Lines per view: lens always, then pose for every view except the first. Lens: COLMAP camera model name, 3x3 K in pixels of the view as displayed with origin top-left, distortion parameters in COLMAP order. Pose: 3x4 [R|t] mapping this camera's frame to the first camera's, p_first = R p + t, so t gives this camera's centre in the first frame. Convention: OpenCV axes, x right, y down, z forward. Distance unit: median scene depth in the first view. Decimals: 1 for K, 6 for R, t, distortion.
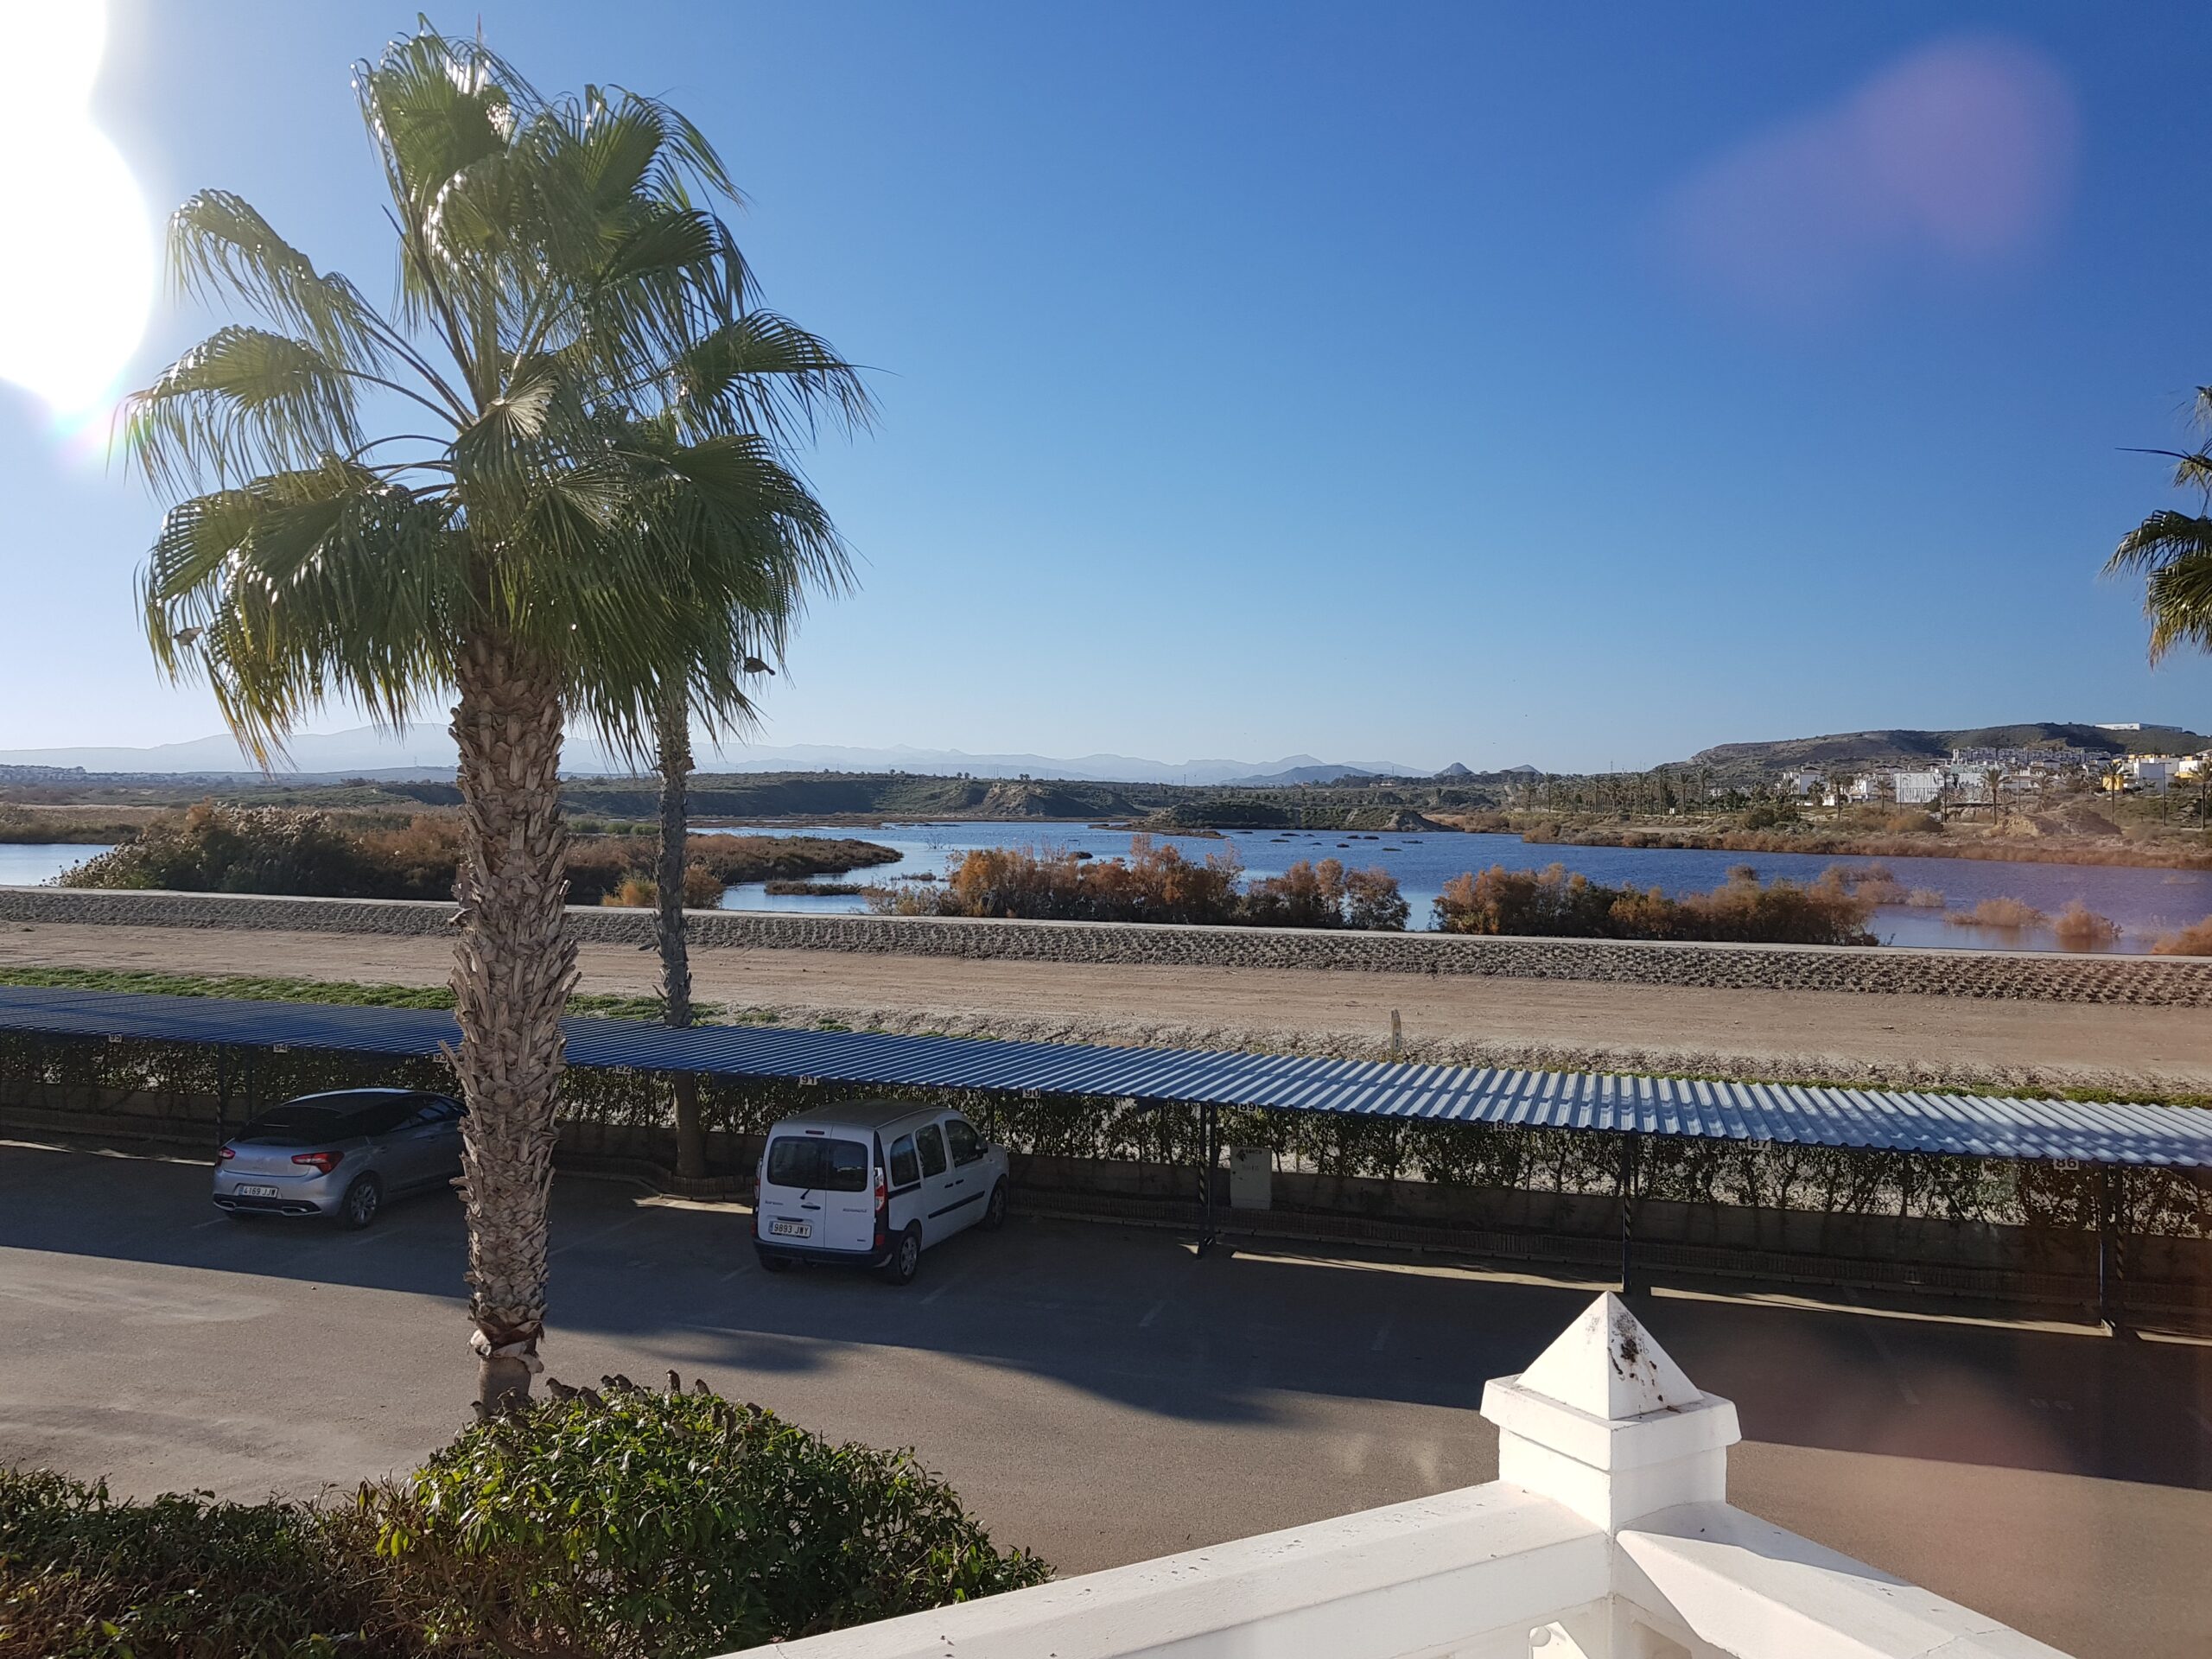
lens RADIAL K [[1795.4, 0, 1106.0], [0, 1795.4, 829.5], [0, 0, 1]] dist [-0.008857, -0.017854]
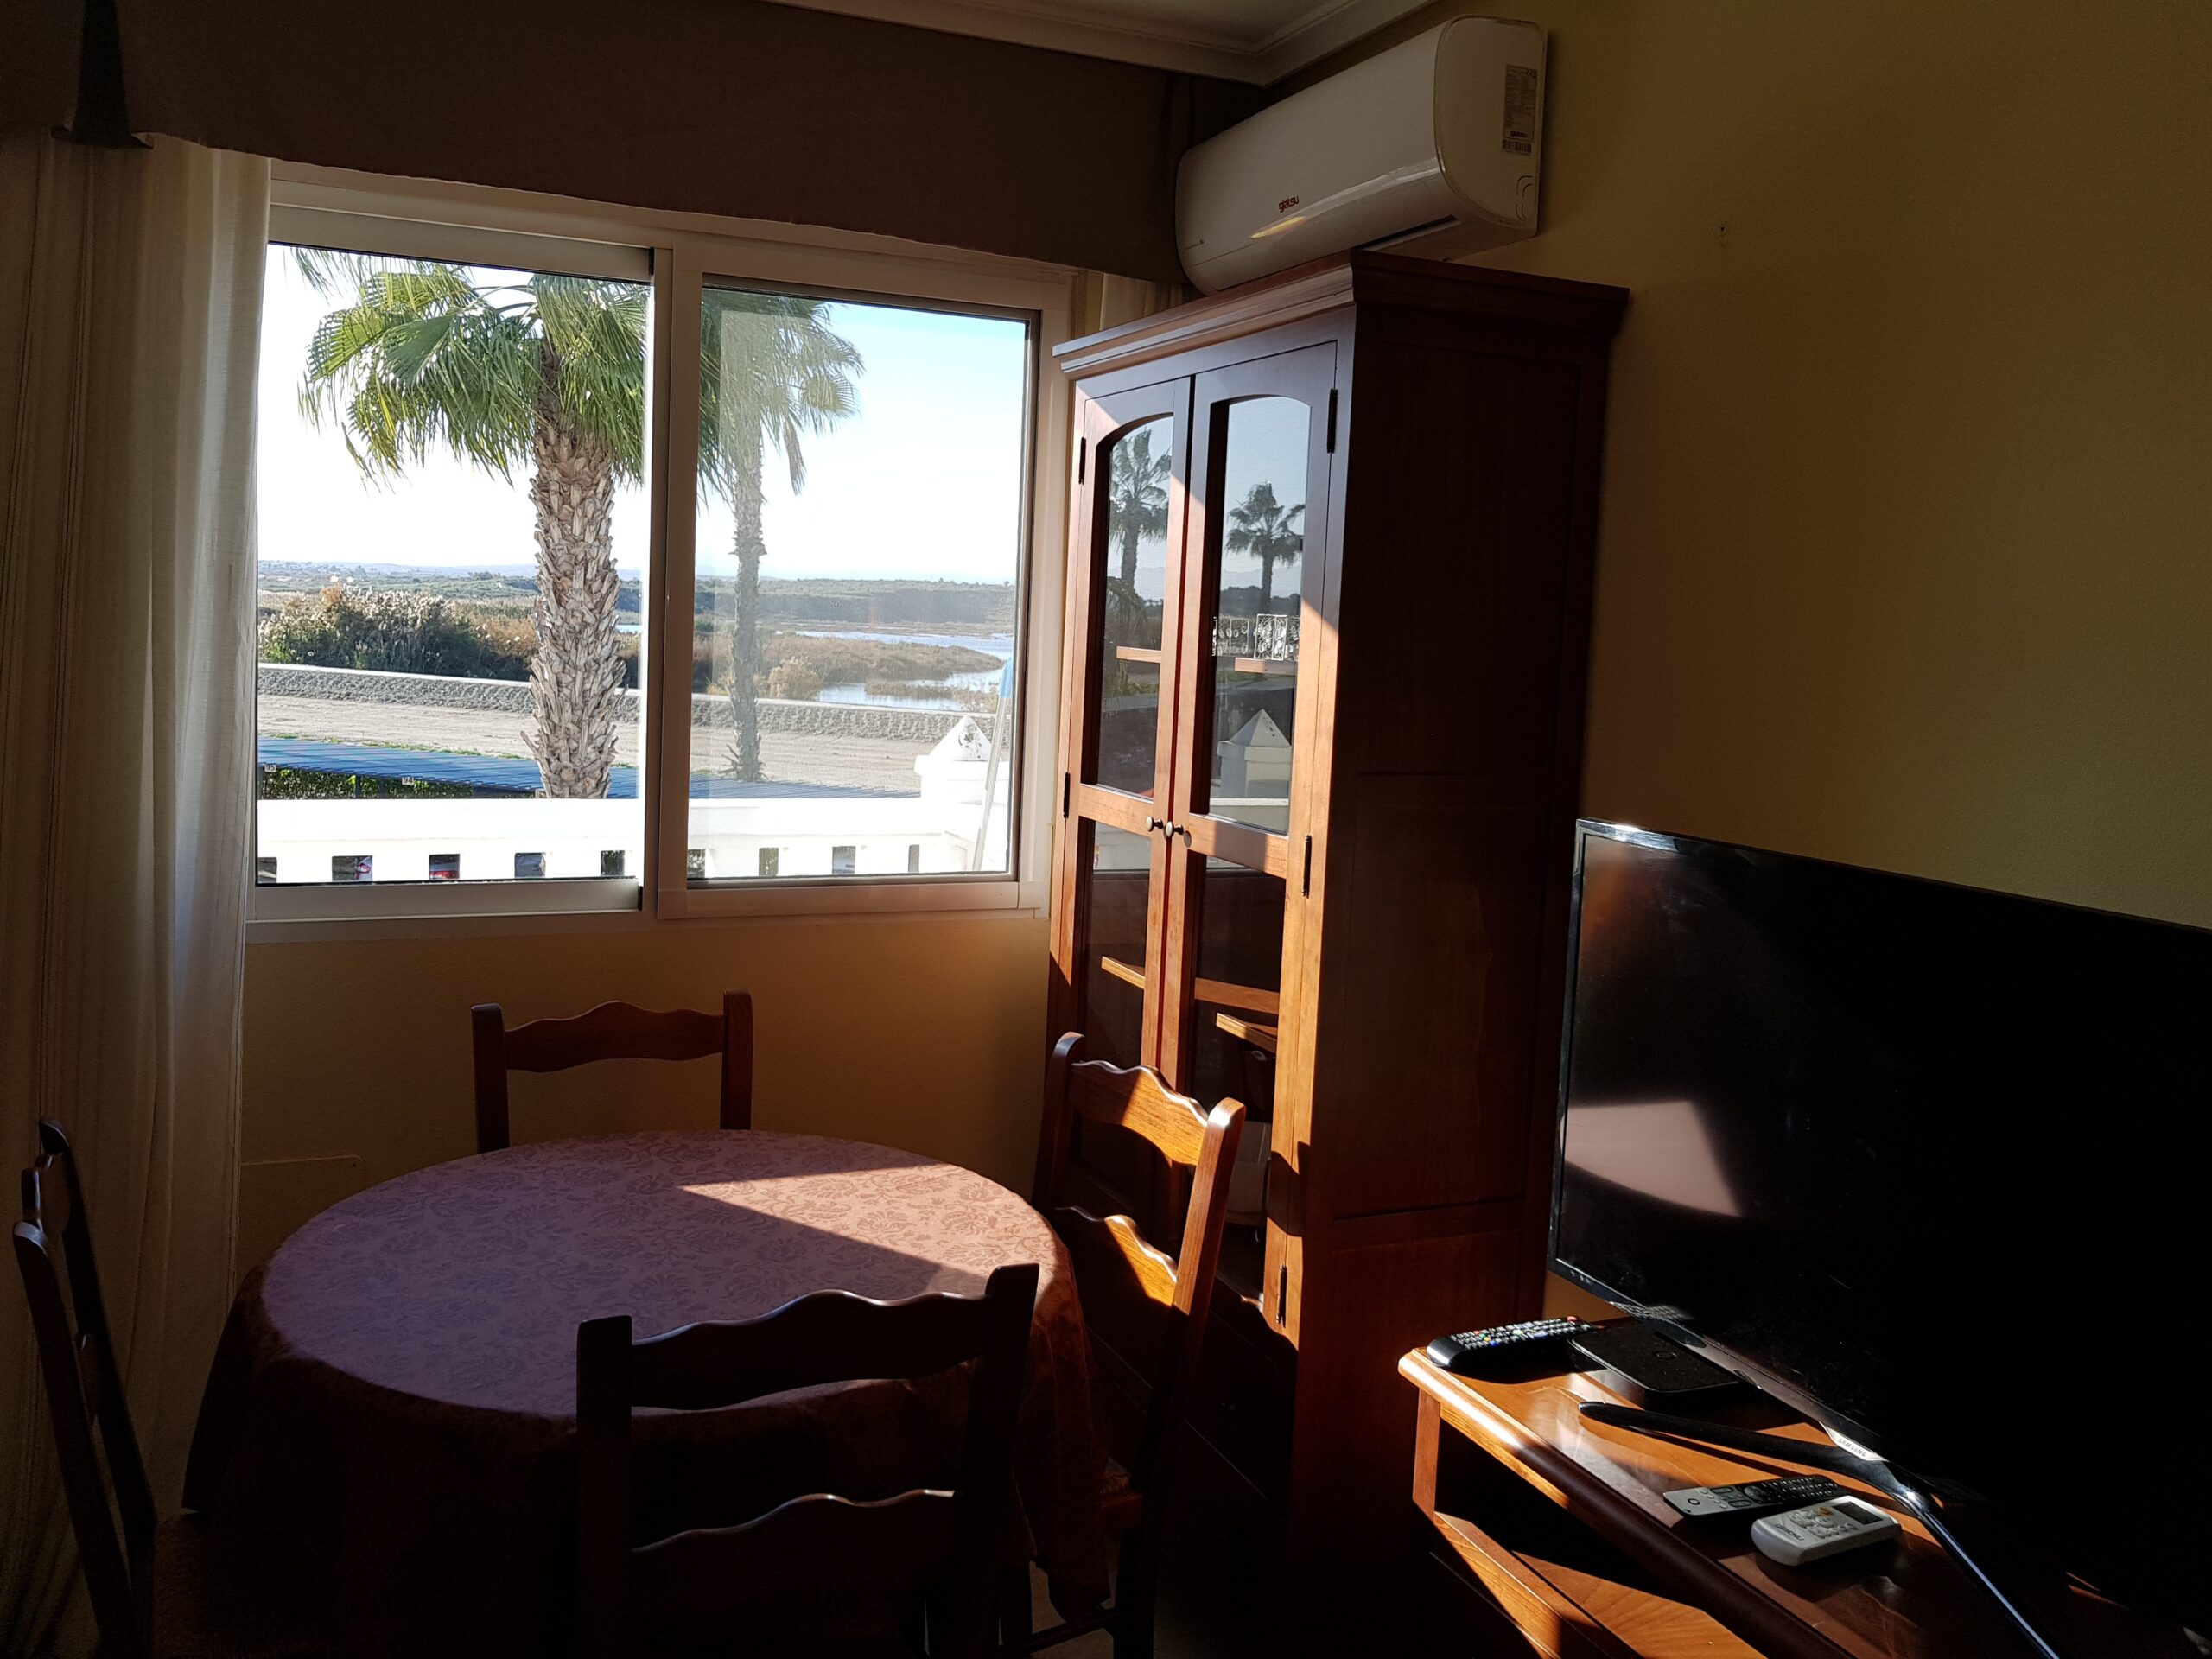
lens RADIAL K [[1795.4, 0, 1106.0], [0, 1795.4, 829.5], [0, 0, 1]] dist [-0.008857, -0.017854]
pose [[0.997406, 0.039385, -0.060255, 0.144066], [-0.033092, 0.994224, 0.102093, 0.039869], [0.063928, -0.099834, 0.992948, -0.300817]]
